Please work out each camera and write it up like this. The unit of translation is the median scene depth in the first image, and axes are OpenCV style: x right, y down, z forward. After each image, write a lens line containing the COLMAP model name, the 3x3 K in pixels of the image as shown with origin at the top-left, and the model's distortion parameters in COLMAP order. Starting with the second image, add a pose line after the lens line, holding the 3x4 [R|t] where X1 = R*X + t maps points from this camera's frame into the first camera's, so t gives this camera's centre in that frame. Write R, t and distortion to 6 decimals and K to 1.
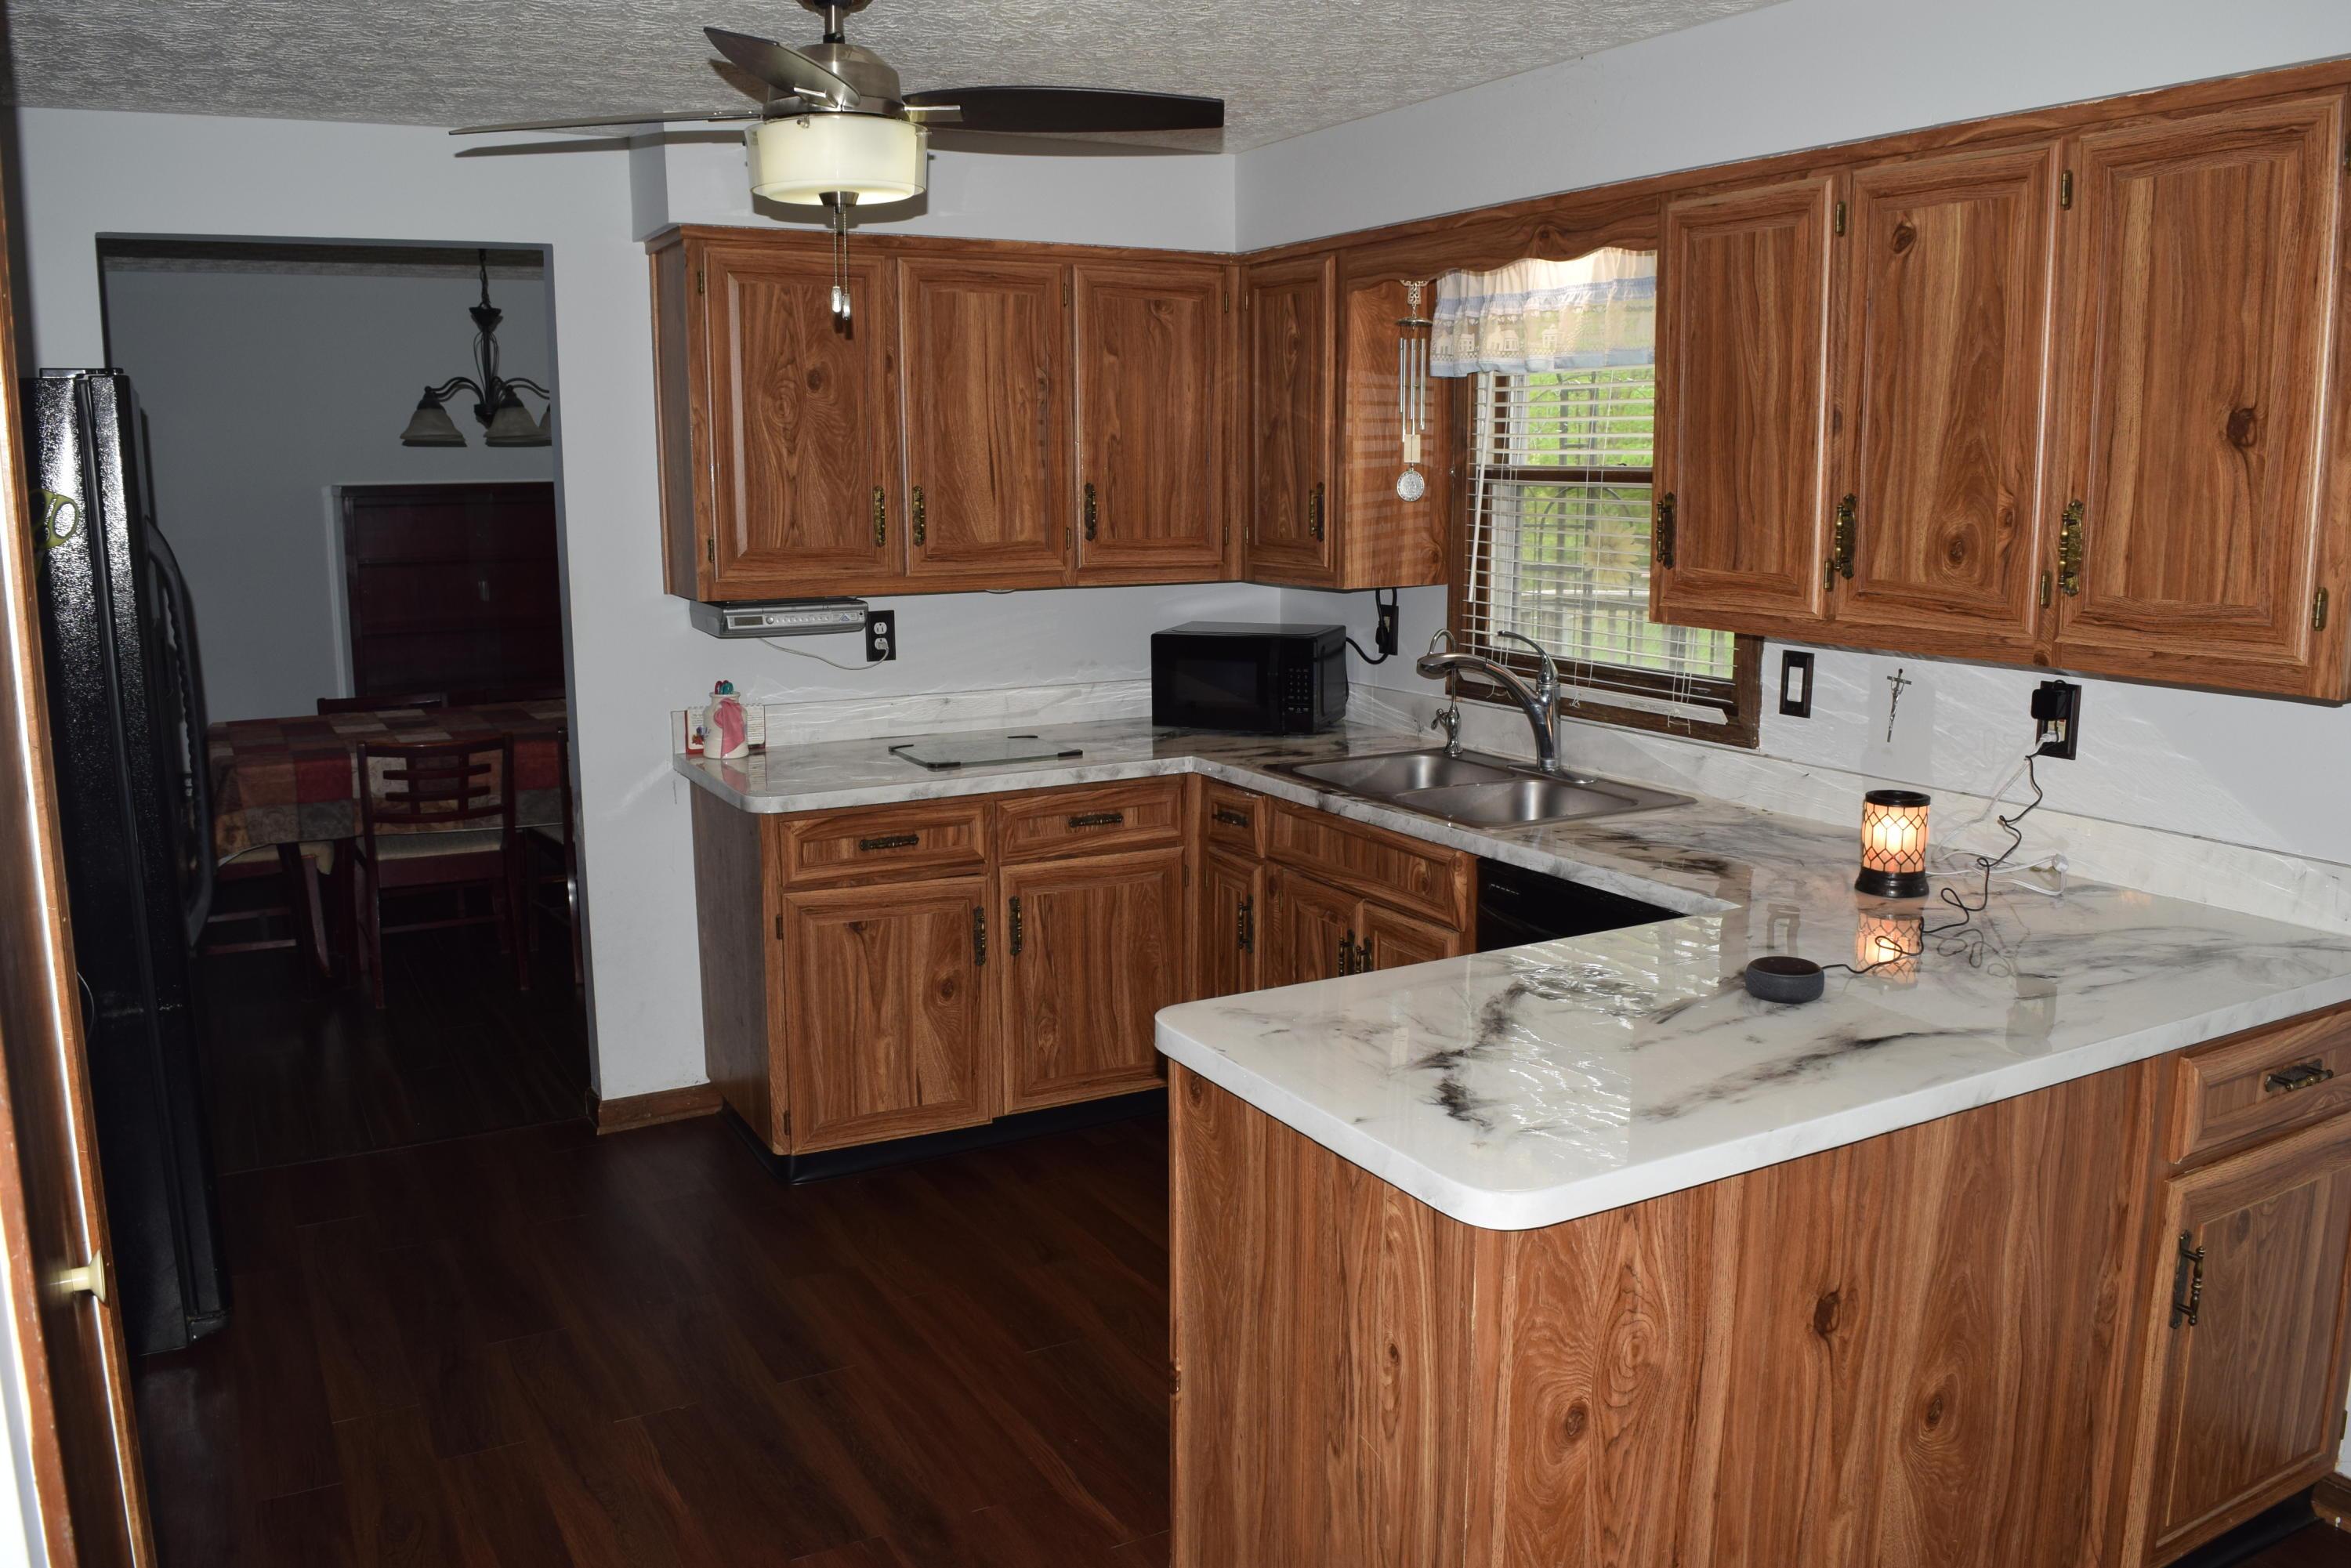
lens RADIAL K [[1841.4, 0, 1175.5], [0, 1841.4, 784.0], [0, 0, 1]] dist [-0.095204, 0.021438]
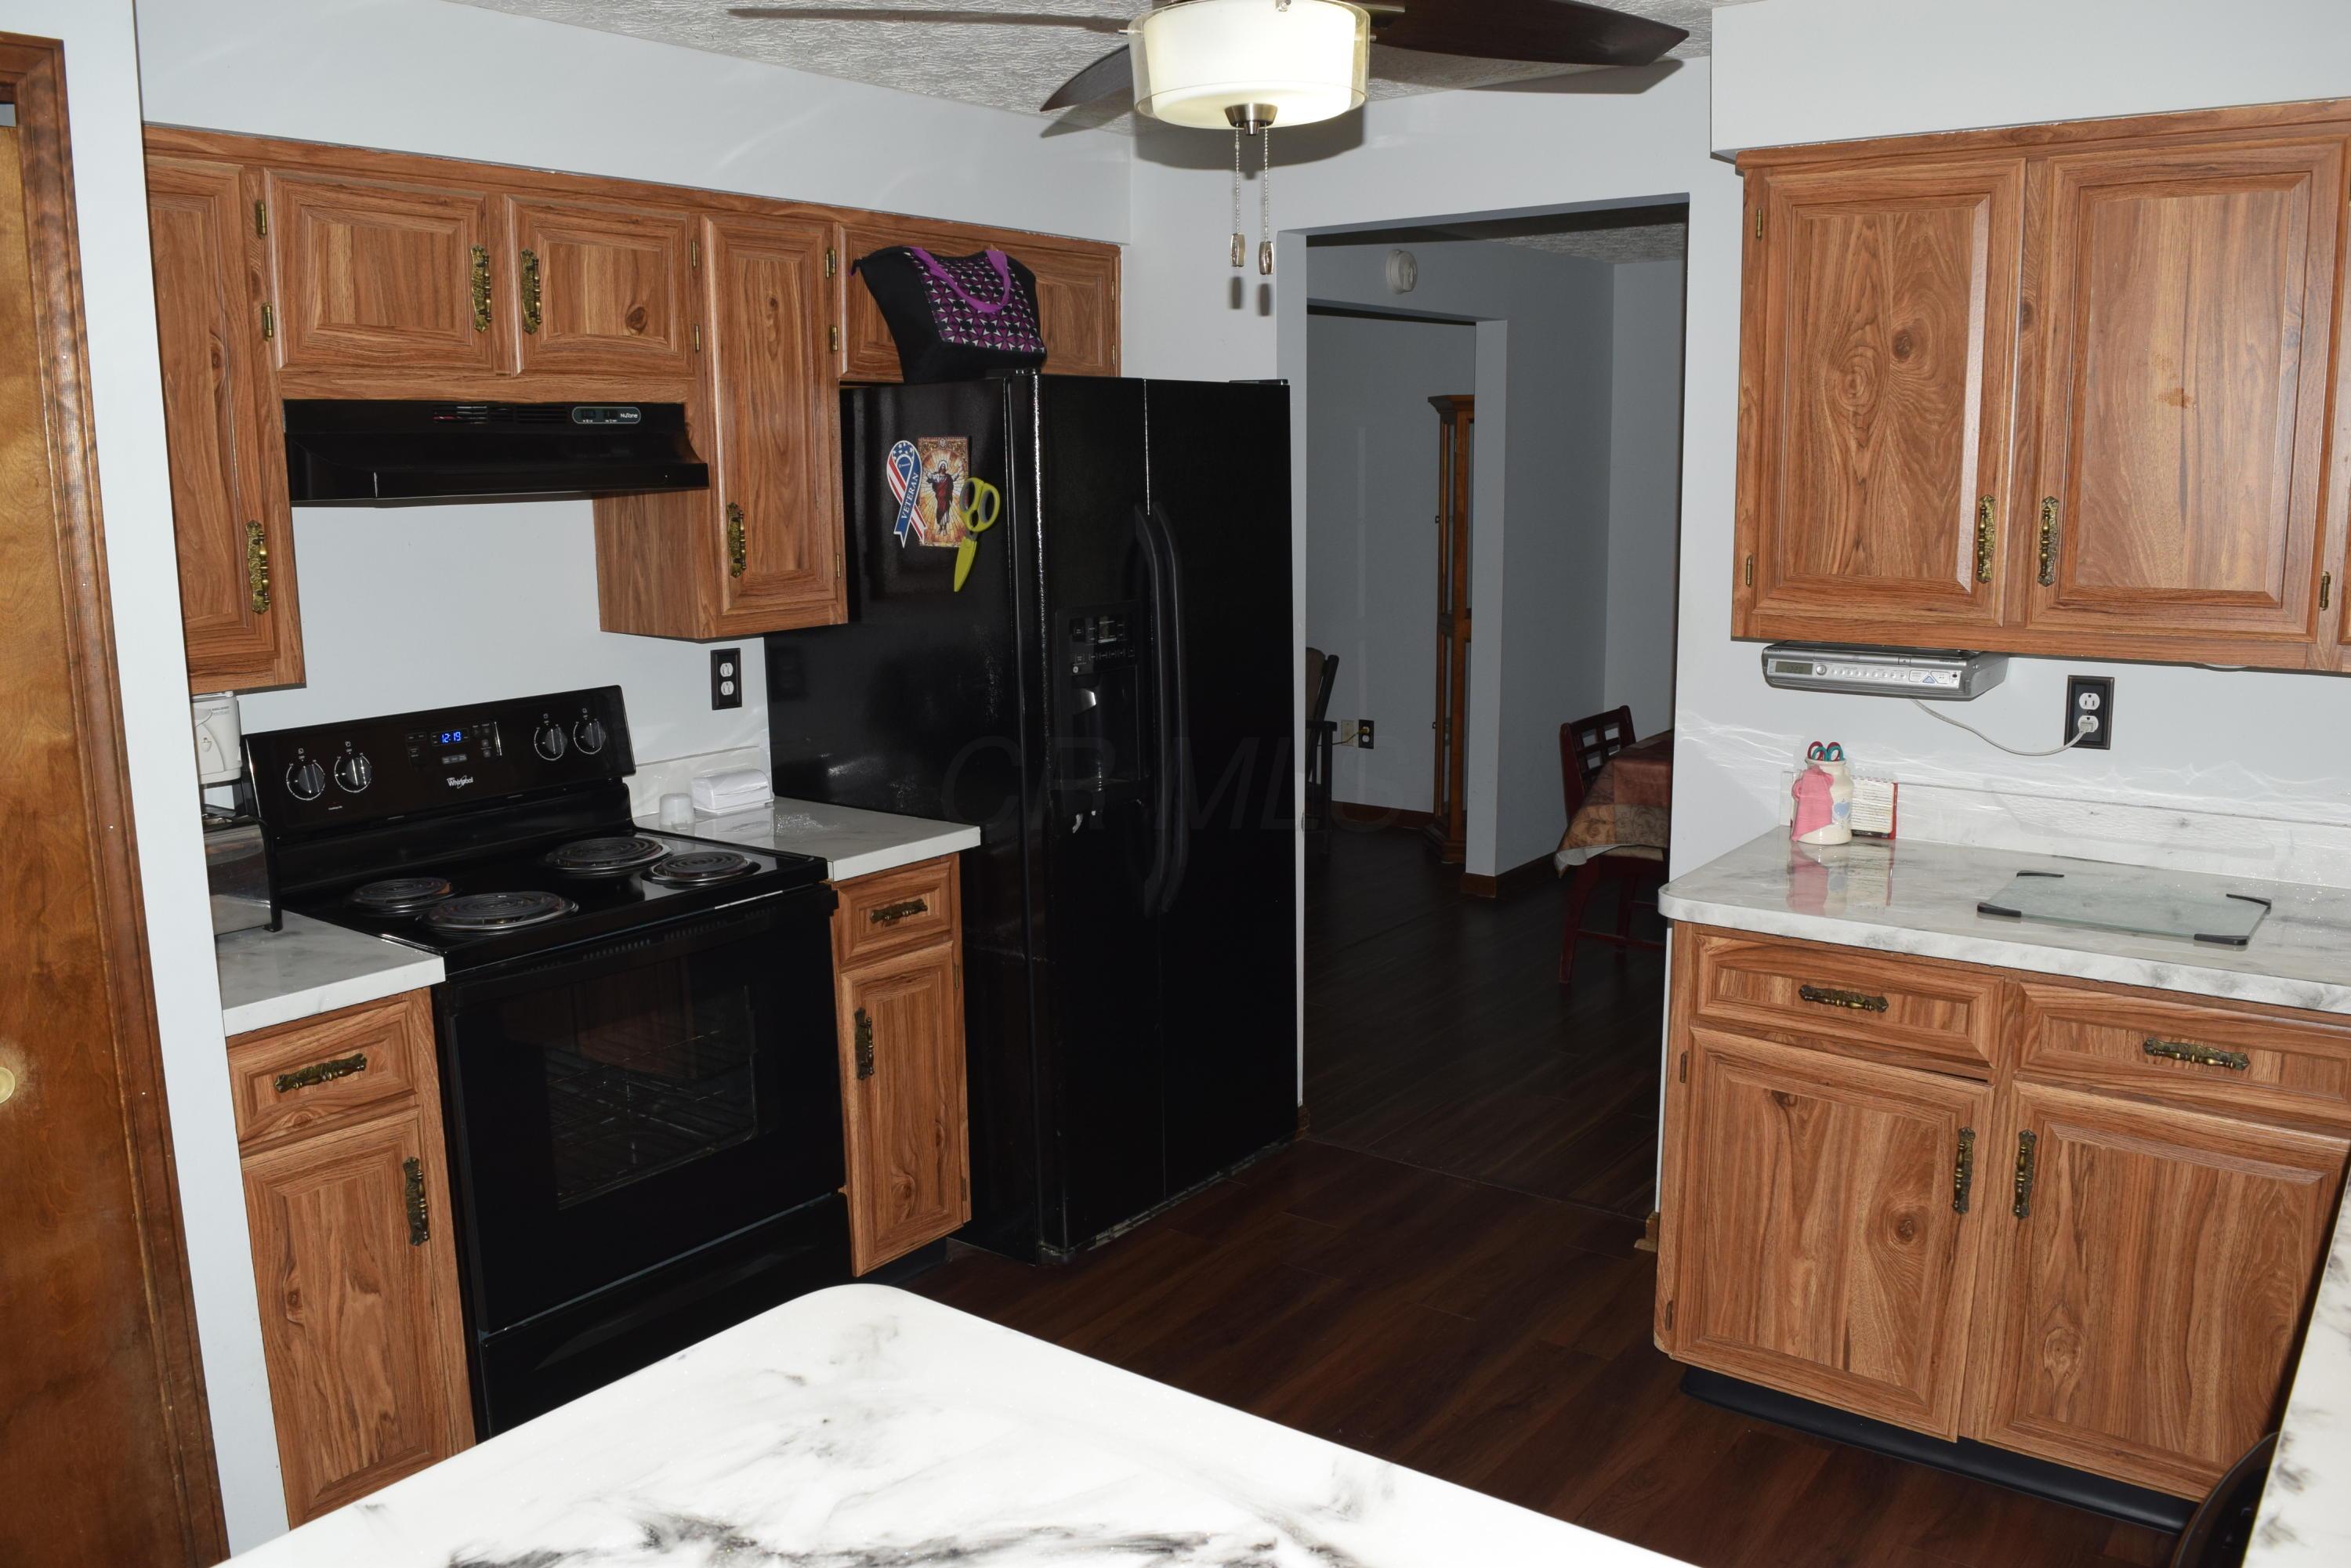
lens RADIAL K [[1841.4, 0, 1175.5], [0, 1841.4, 784.0], [0, 0, 1]] dist [-0.095204, 0.021438]
pose [[0.406657, 0.158044, -0.899807, 0.349181], [-0.147104, 0.983398, 0.106244, -0.084329], [0.901660, 0.089160, 0.423154, 0.455112]]
